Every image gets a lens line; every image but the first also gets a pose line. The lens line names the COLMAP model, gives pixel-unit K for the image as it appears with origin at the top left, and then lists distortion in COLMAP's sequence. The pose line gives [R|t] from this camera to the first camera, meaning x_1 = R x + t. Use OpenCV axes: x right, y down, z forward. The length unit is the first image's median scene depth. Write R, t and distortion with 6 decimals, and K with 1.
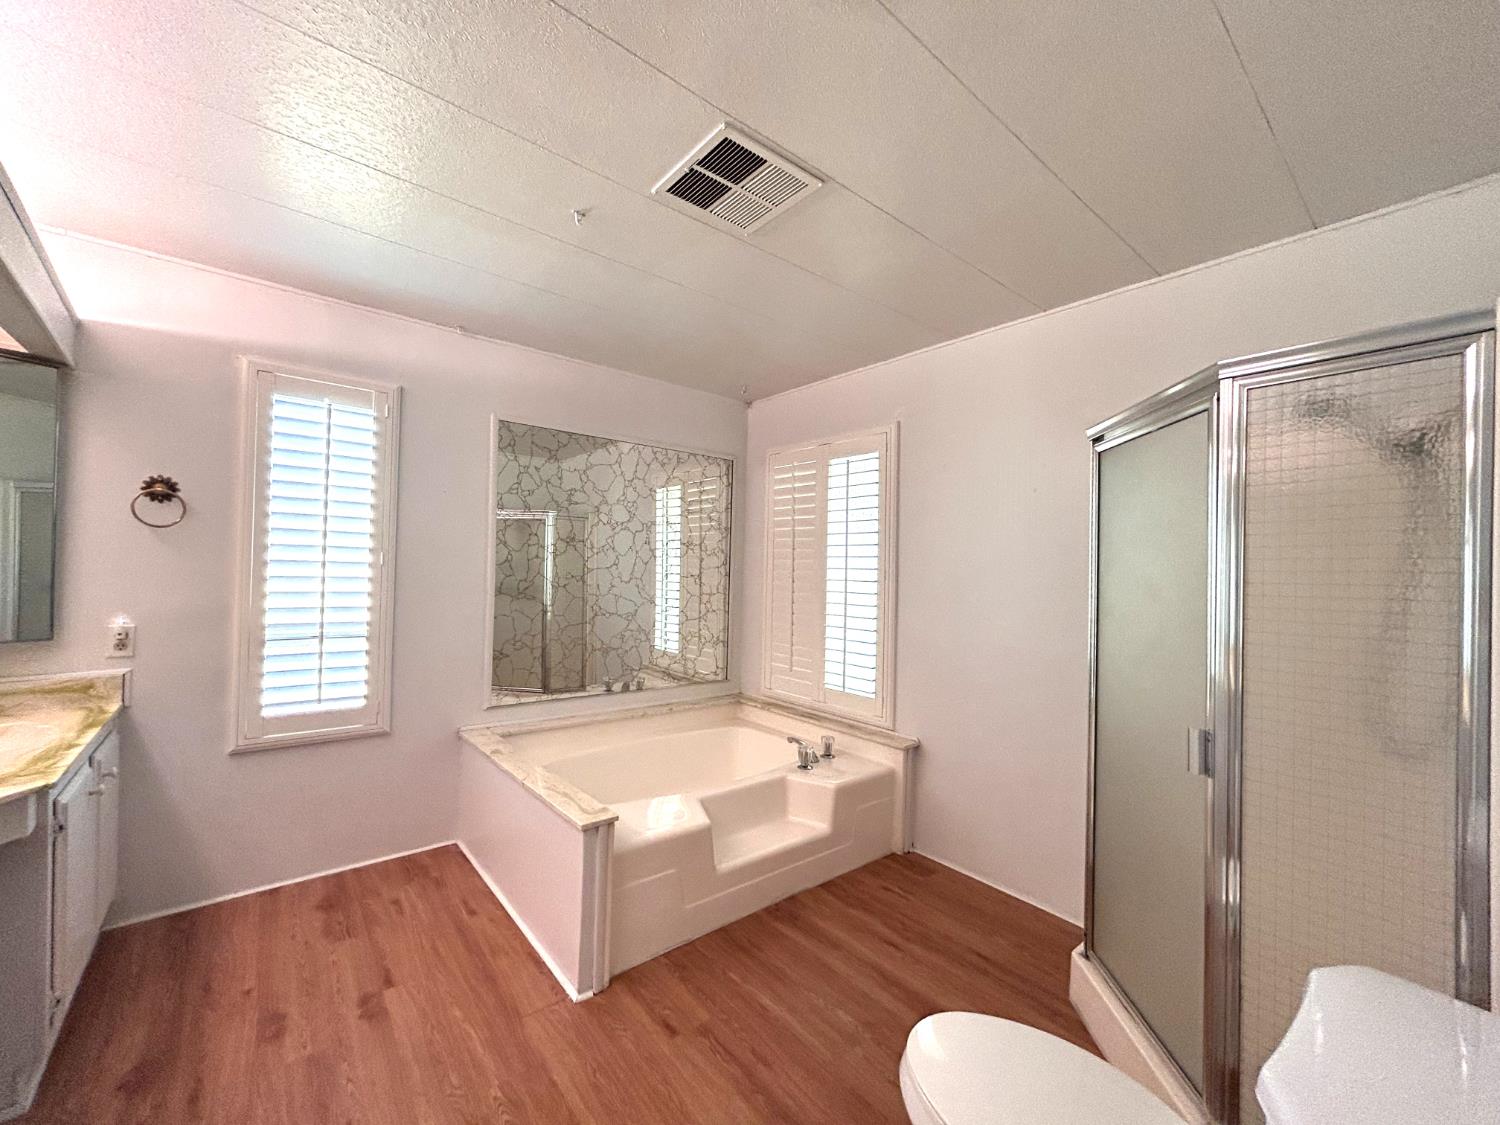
lens RADIAL K [[601.7, 0, 750.0], [0, 601.7, 562.5], [0, 0, 1]] dist [0.001737, 0.000079]
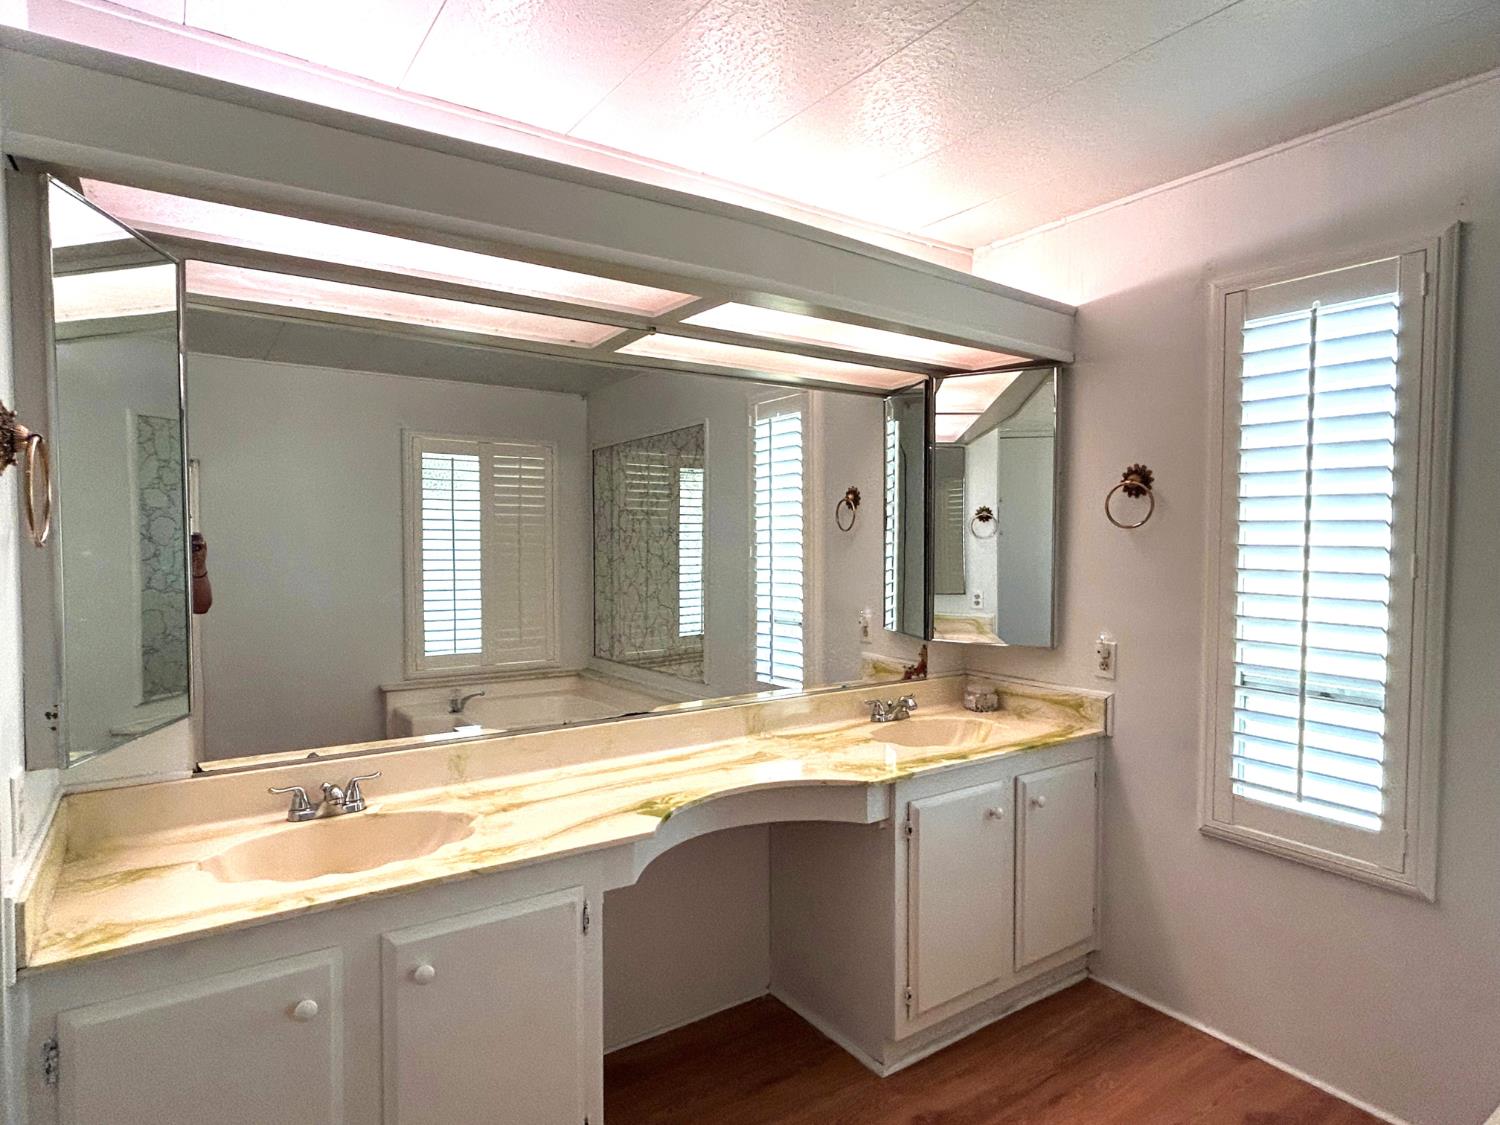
lens RADIAL K [[843.4, 0, 750.0], [0, 843.4, 562.5], [0, 0, 1]] dist [0.002684, 0.001853]
pose [[-0.090285, 0.009847, -0.995867, 0.217077], [0.006202, 0.999937, 0.009325, -0.024492], [0.995897, -0.005334, -0.090340, 0.575983]]
